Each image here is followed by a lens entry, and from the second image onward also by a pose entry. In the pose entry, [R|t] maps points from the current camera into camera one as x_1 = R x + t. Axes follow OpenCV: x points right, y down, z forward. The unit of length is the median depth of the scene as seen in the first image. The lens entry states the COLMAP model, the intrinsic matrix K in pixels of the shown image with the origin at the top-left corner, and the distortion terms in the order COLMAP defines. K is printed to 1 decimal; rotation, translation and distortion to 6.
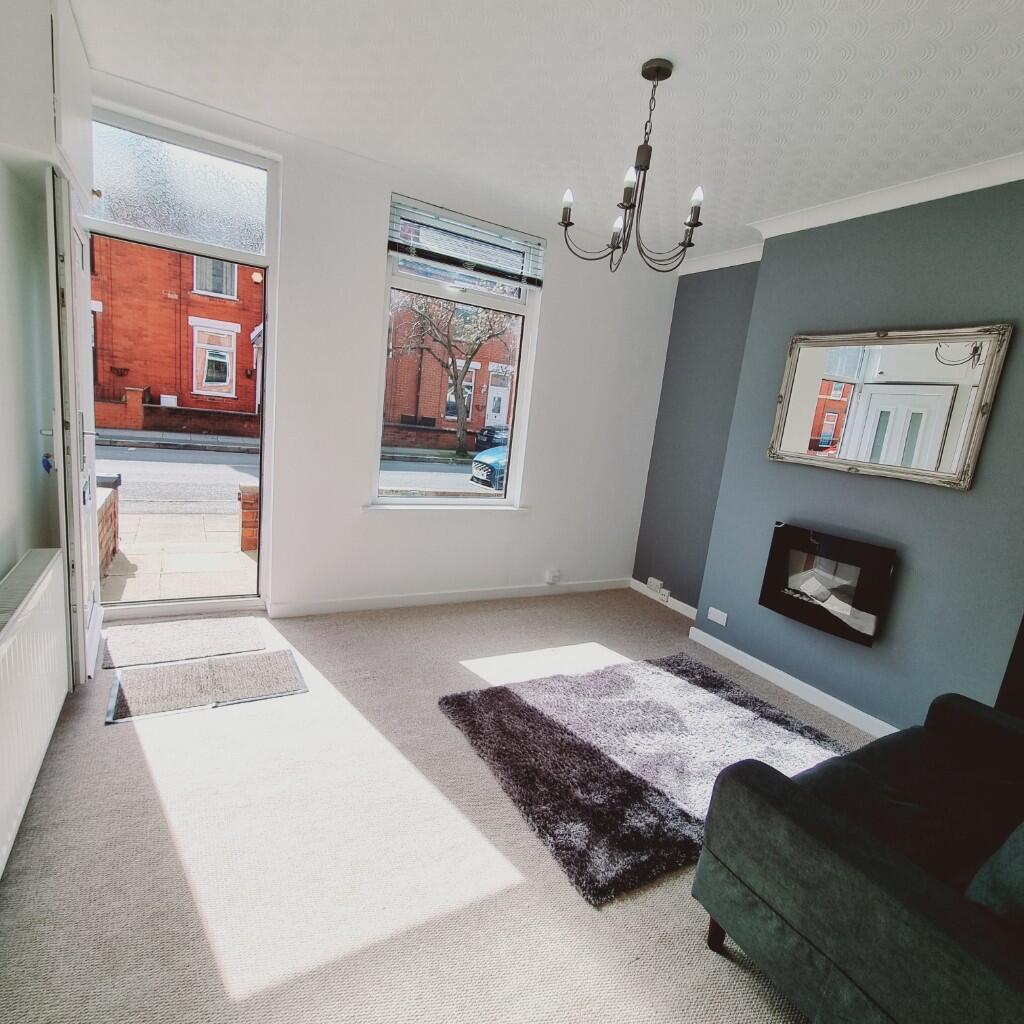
lens RADIAL K [[552.4, 0, 503.2], [0, 552.4, 512.2], [0, 0, 1]] dist [-0.006582, 0.003349]
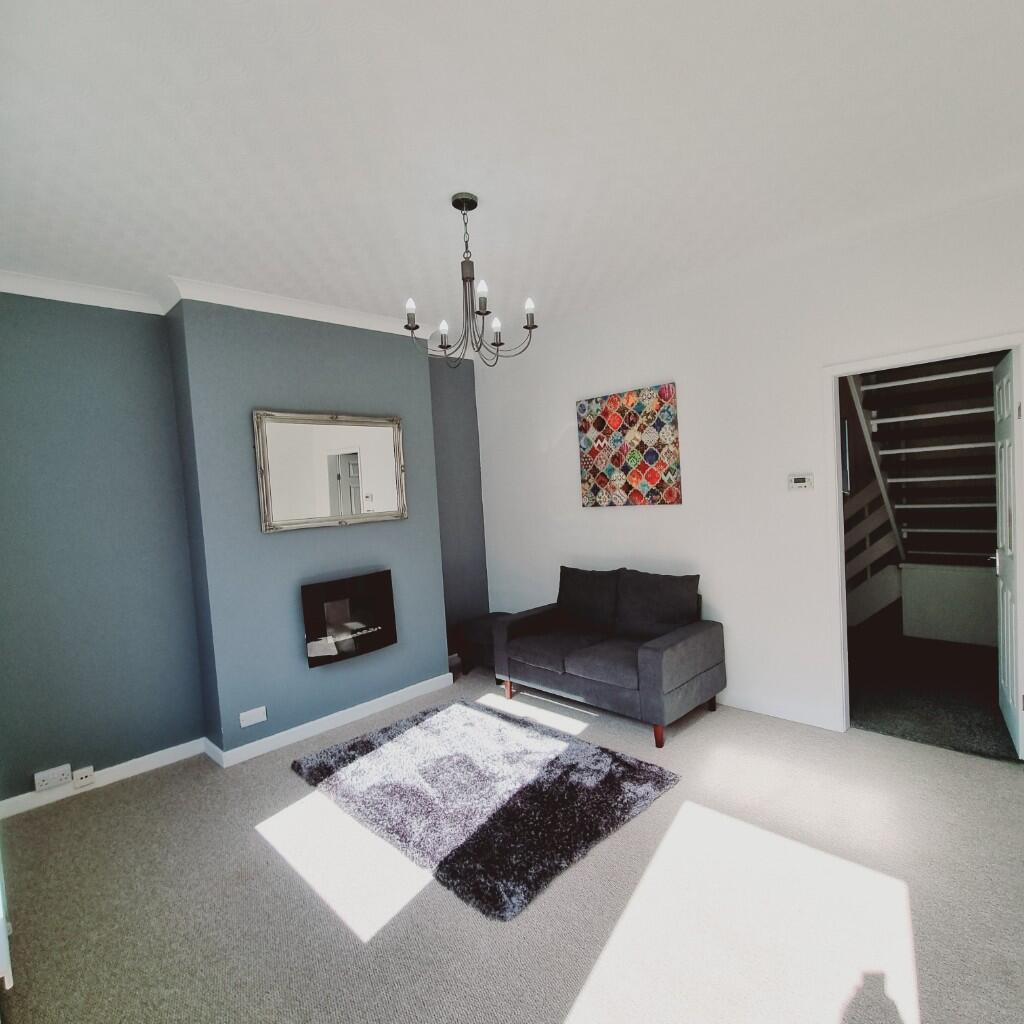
lens RADIAL K [[552.4, 0, 505.9], [0, 552.4, 512.6], [0, 0, 1]] dist [-0.006582, 0.003349]
pose [[-0.262312, -0.135228, 0.955461, -0.617393], [0.212862, 0.957634, 0.193974, -0.250076], [-0.941213, 0.254263, -0.222414, 0.880079]]
